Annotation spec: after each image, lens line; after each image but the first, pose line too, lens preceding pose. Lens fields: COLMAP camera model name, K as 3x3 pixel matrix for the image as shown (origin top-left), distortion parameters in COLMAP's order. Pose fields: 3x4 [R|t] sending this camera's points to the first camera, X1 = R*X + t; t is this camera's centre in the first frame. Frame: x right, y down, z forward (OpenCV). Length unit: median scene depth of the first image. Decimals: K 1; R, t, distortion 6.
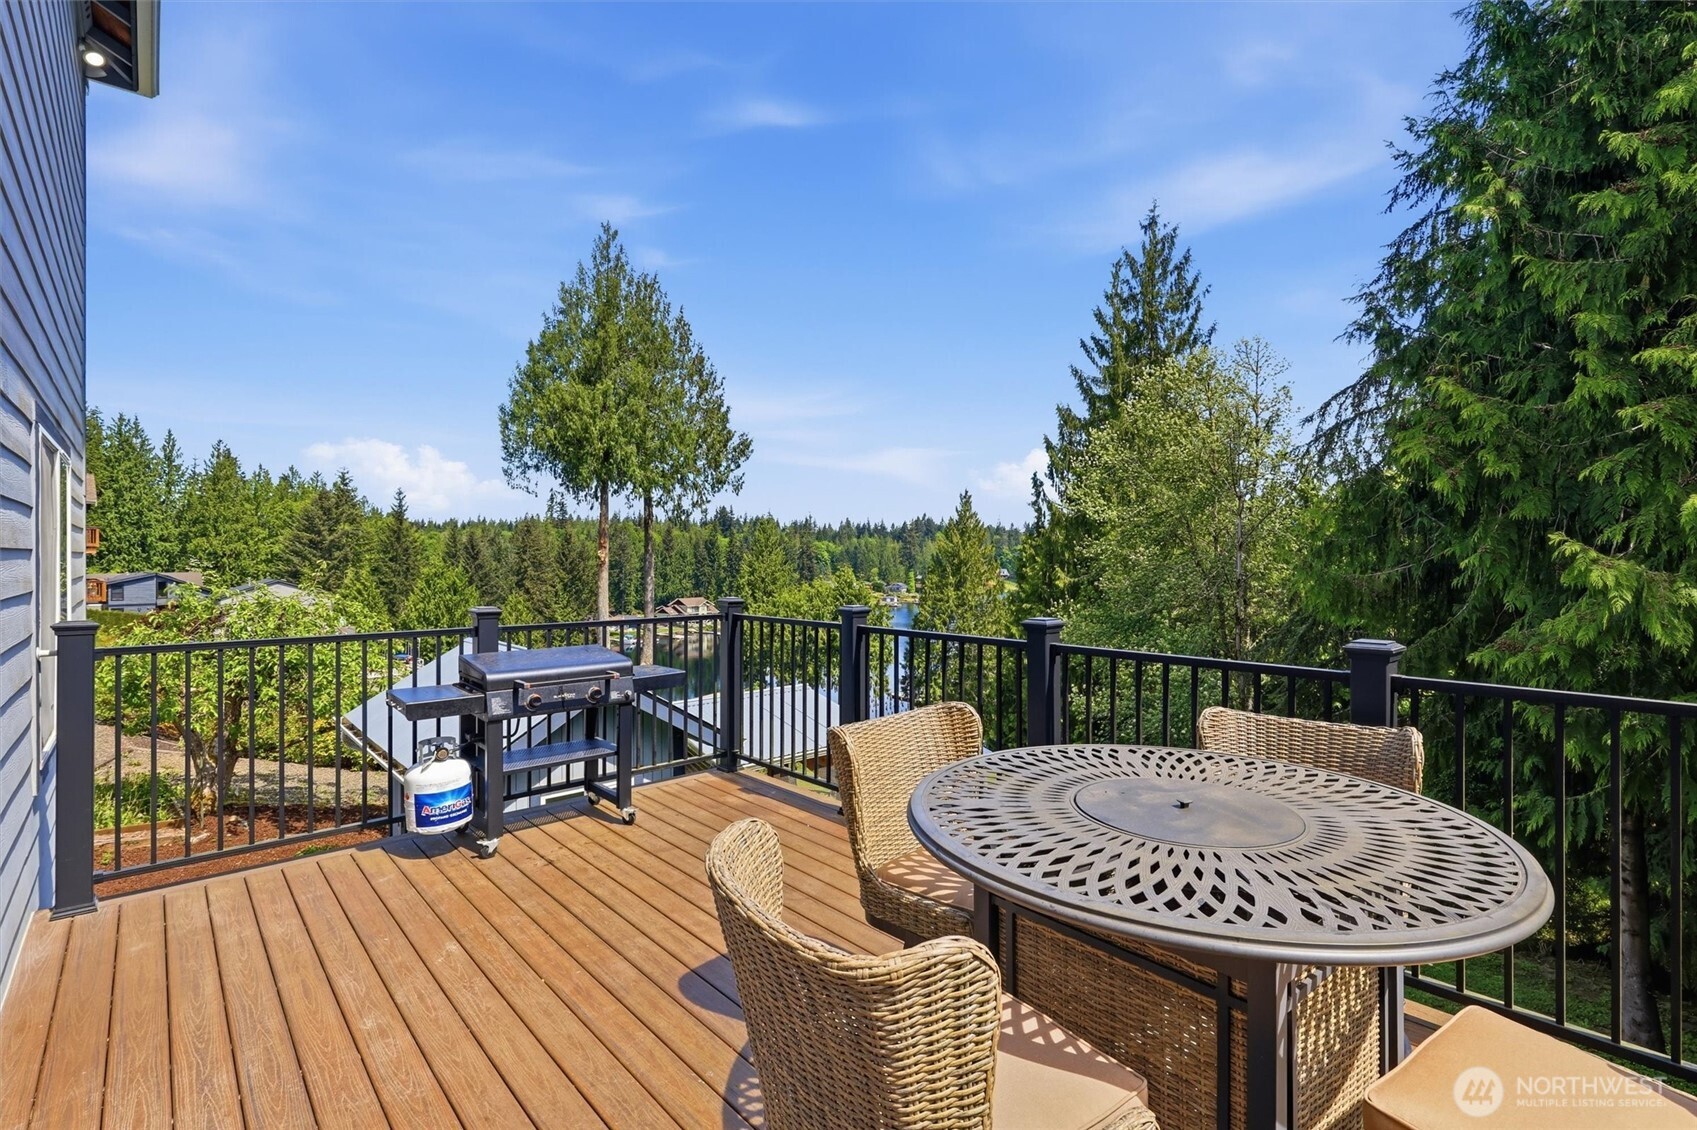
lens RADIAL K [[769.5, 0, 851.8], [0, 769.5, 561.6], [0, 0, 1]] dist [-0.002249, -0.000070]
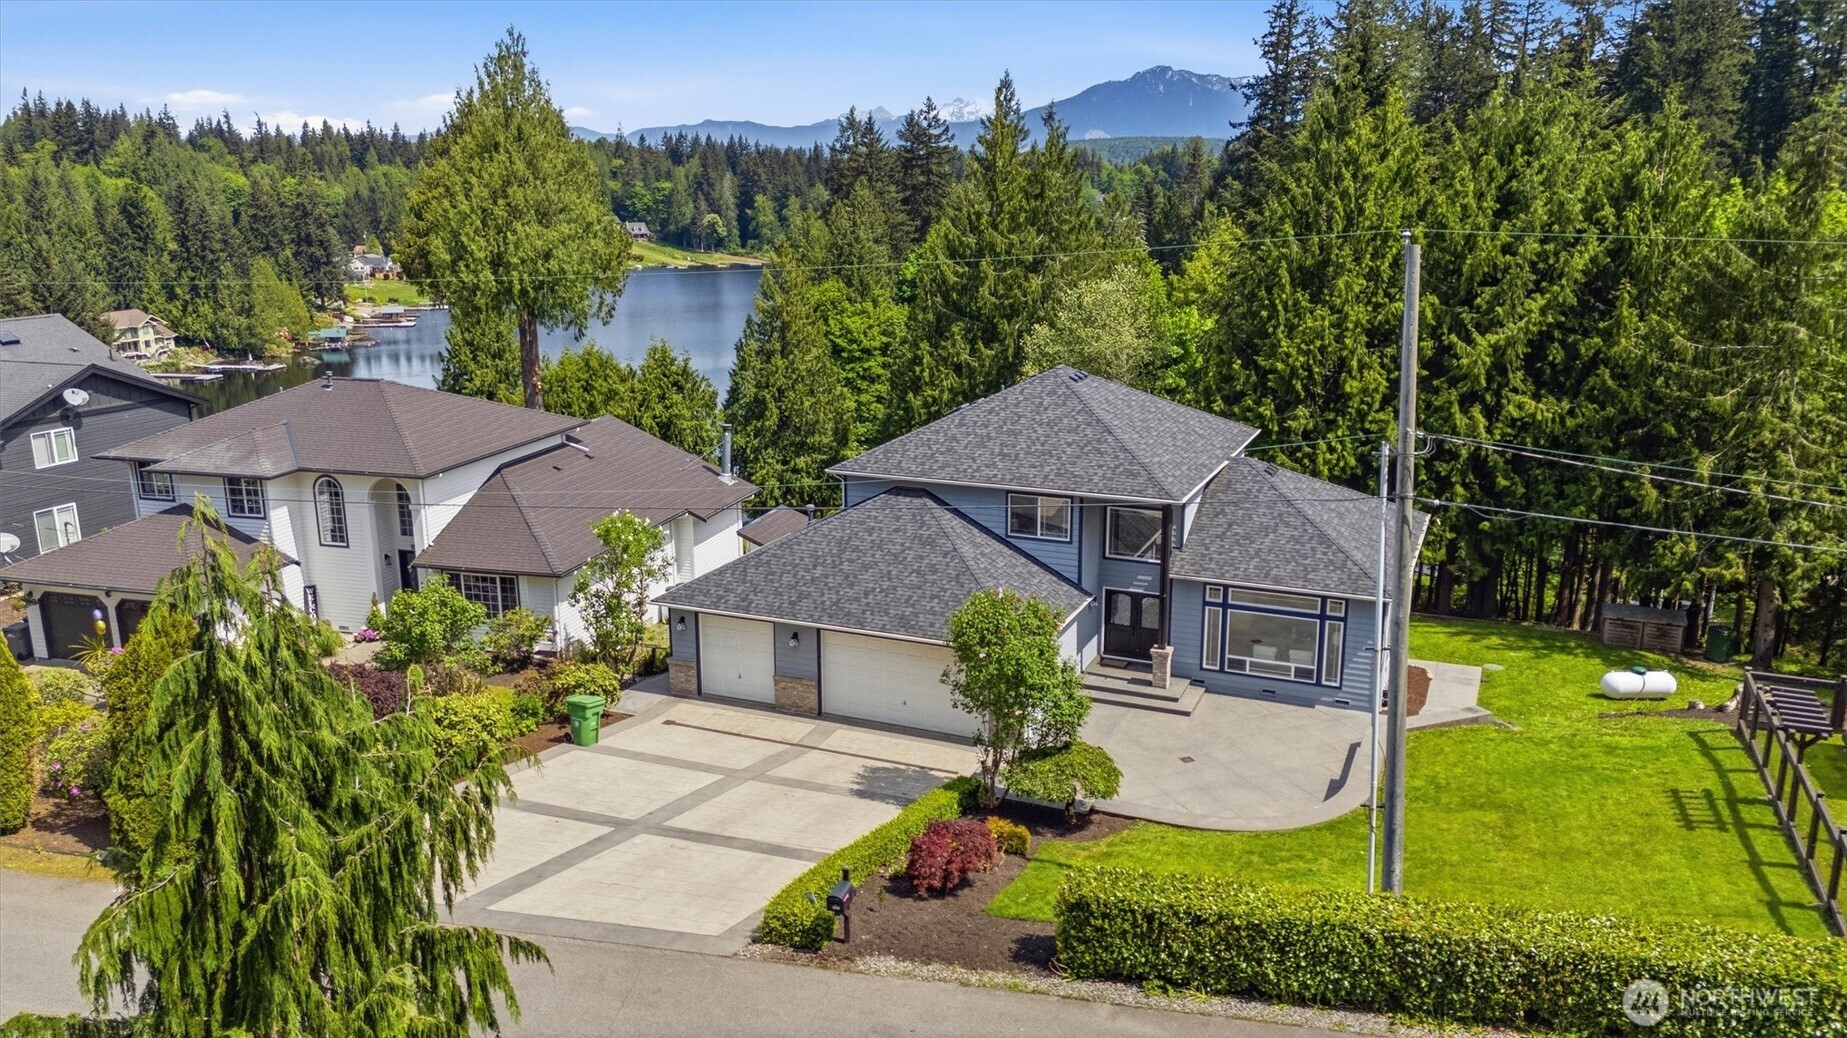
lens RADIAL K [[1264.4, 0, 923.5], [0, 1264.4, 519.0], [0, 0, 1]] dist [-0.000412, -0.000355]
pose [[0.920896, -0.096094, 0.377778, -0.415355], [0.005798, 0.972408, 0.233215, -0.178189], [-0.389765, -0.212576, 0.896044, -0.591425]]
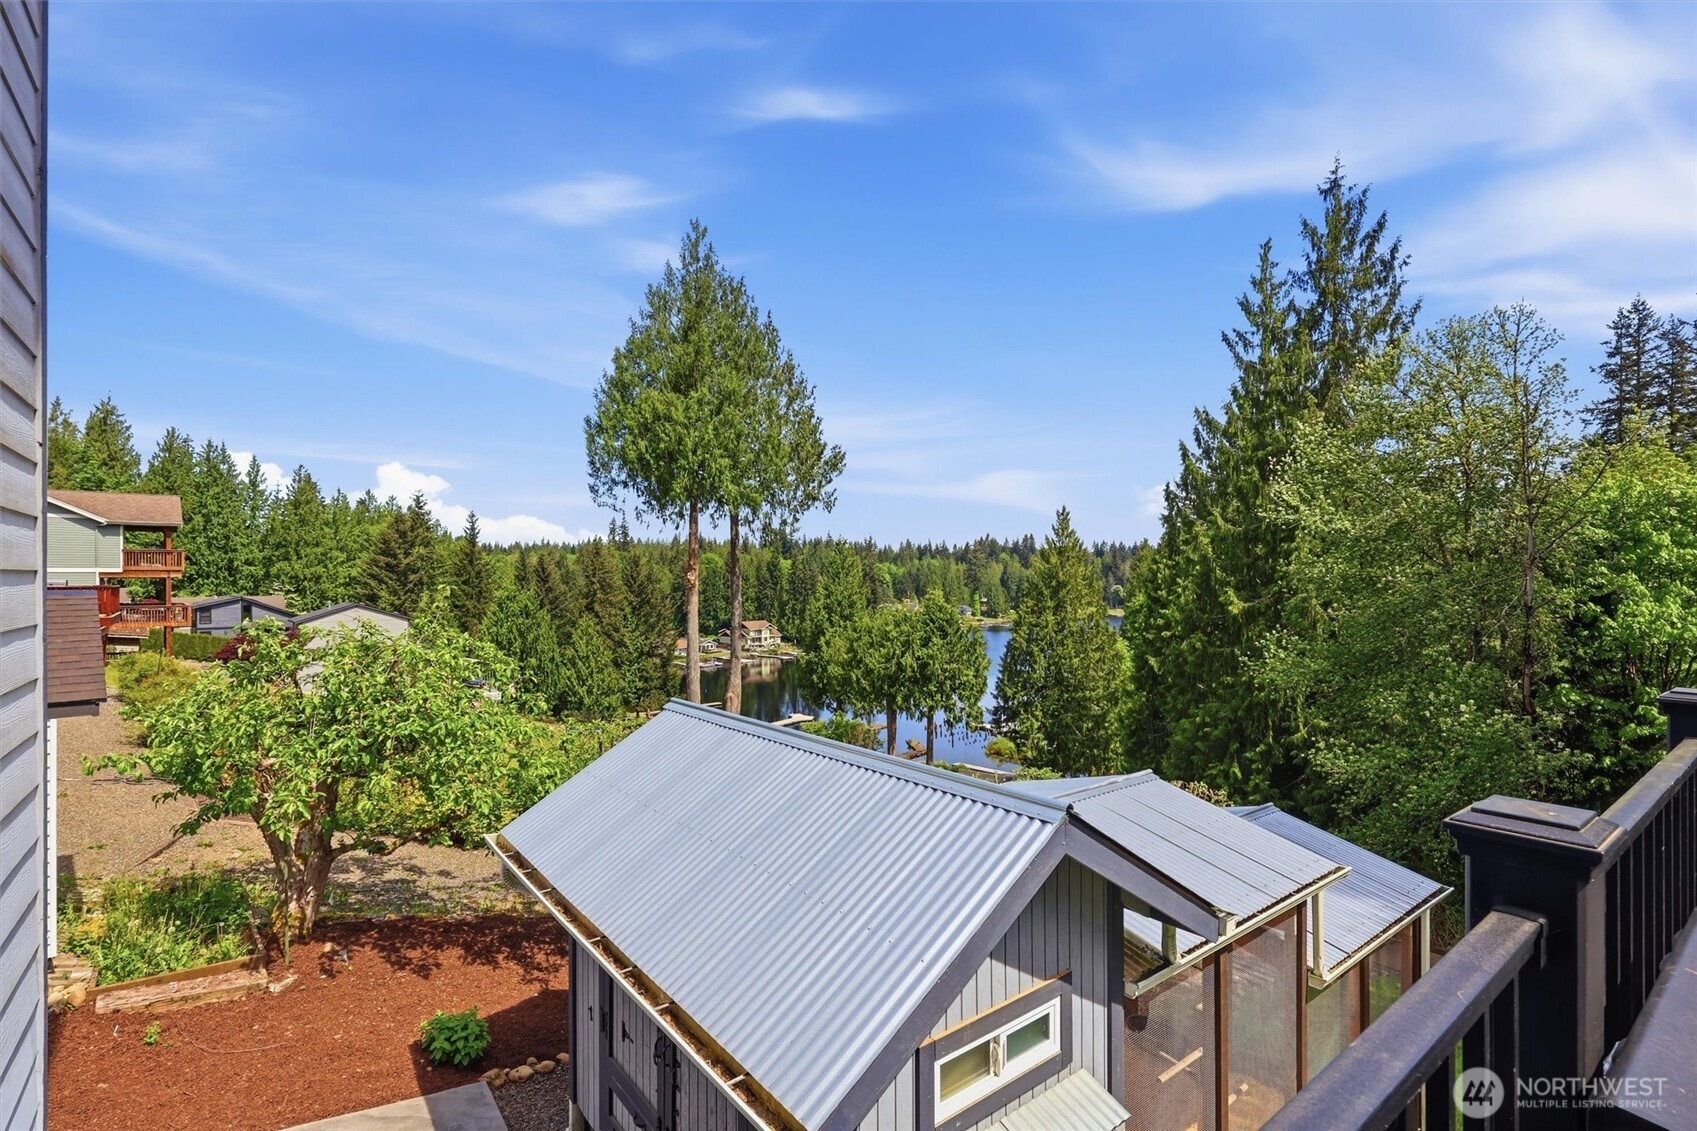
lens RADIAL K [[789.0, 0, 854.5], [0, 789.0, 583.1], [0, 0, 1]] dist [-0.001105, -0.000188]
pose [[0.997109, -0.001976, -0.075965, -0.046803], [0.001910, 0.999998, -0.000945, -0.000421], [0.075966, 0.000797, 0.997110, 0.054900]]
